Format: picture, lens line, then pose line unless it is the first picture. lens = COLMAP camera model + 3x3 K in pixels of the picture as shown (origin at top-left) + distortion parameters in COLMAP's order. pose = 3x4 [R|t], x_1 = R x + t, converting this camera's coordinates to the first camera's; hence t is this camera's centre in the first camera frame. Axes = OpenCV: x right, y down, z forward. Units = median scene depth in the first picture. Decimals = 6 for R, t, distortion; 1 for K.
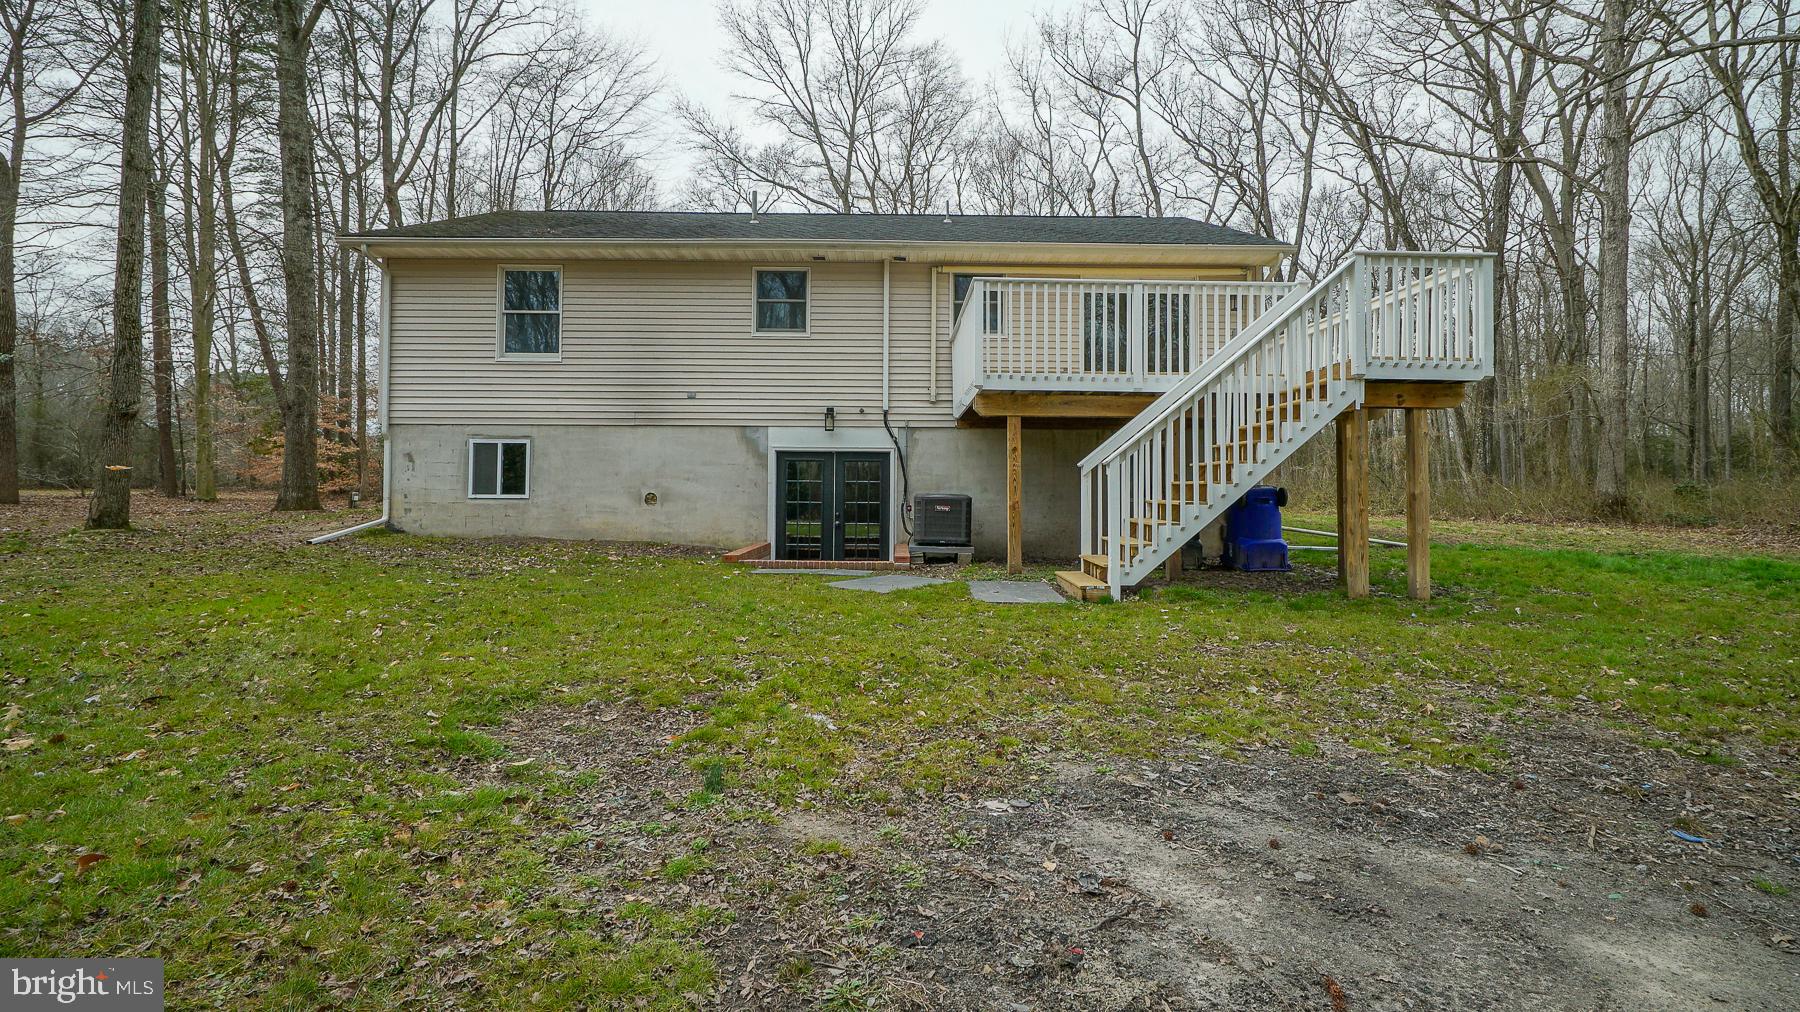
lens RADIAL K [[849.5, 0, 900.0], [0, 849.5, 512.2], [0, 0, 1]] dist [-0.002956, -0.000090]
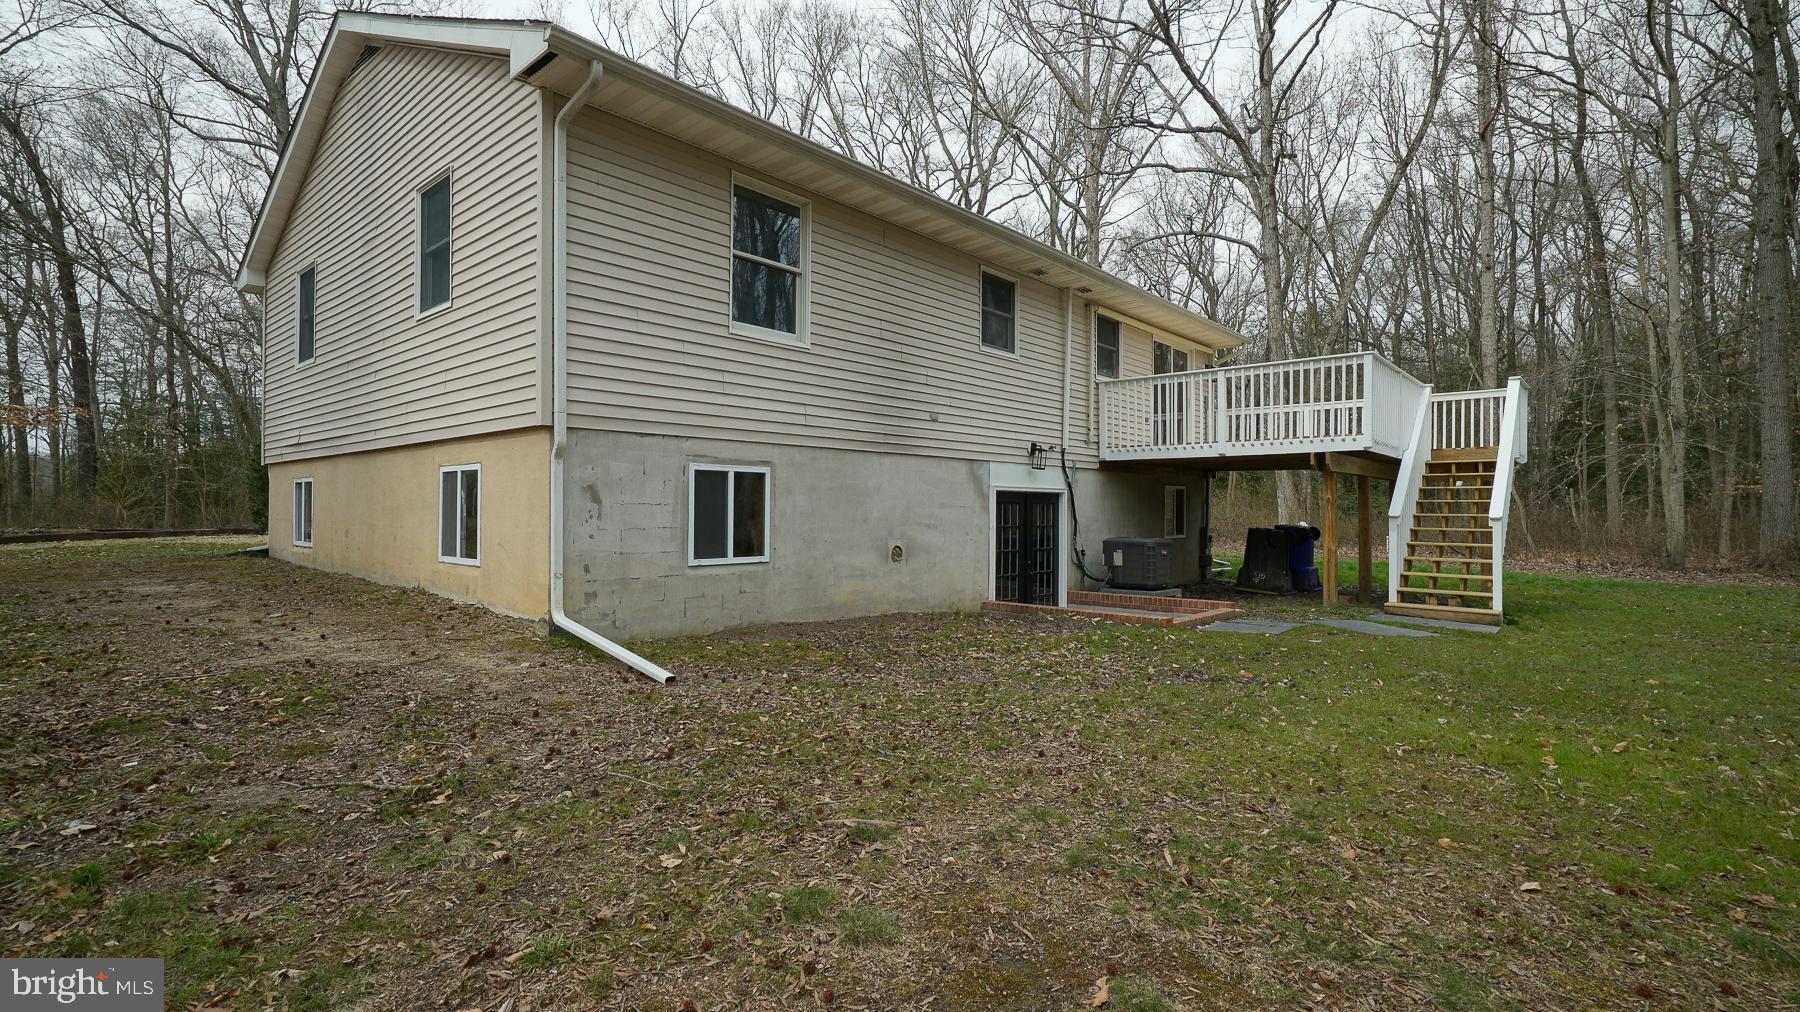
lens RADIAL K [[849.5, 0, 896.4], [0, 849.5, 504.4], [0, 0, 1]] dist [-0.002956, -0.000090]
pose [[0.658764, 0.000701, 0.752349, -0.845336], [-0.011458, 0.999893, 0.009101, -0.065050], [-0.752262, -0.014616, 0.658702, 0.518306]]
